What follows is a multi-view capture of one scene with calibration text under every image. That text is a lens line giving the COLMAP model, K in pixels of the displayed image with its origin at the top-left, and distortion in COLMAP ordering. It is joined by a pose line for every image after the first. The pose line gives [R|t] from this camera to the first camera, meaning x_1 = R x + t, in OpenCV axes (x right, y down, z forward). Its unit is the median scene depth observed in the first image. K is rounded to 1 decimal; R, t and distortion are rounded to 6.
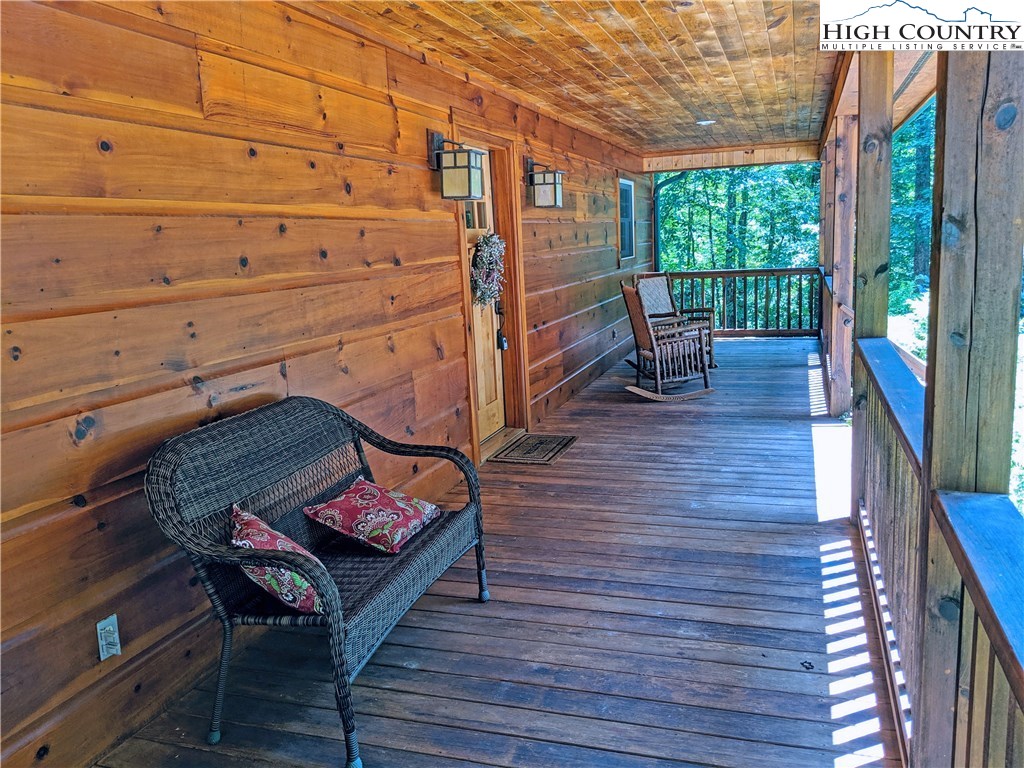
lens RADIAL K [[794.7, 0, 512.0], [0, 794.7, 384.0], [0, 0, 1]] dist [0.136899, -0.291911]
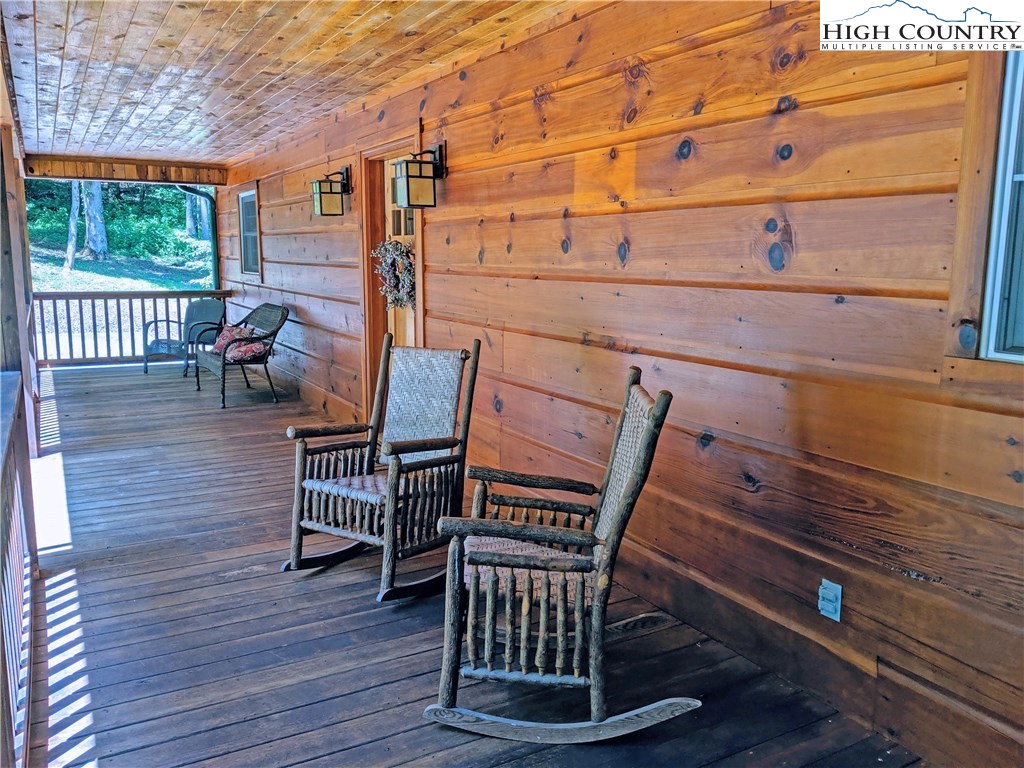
lens RADIAL K [[794.7, 0, 512.0], [0, 794.7, 384.0], [0, 0, 1]] dist [0.136899, -0.291911]
pose [[-0.655798, 0.162615, -0.737215, 0.659756], [-0.112759, 0.944472, 0.308638, -0.350079], [0.746468, 0.285531, -0.601047, 1.787015]]
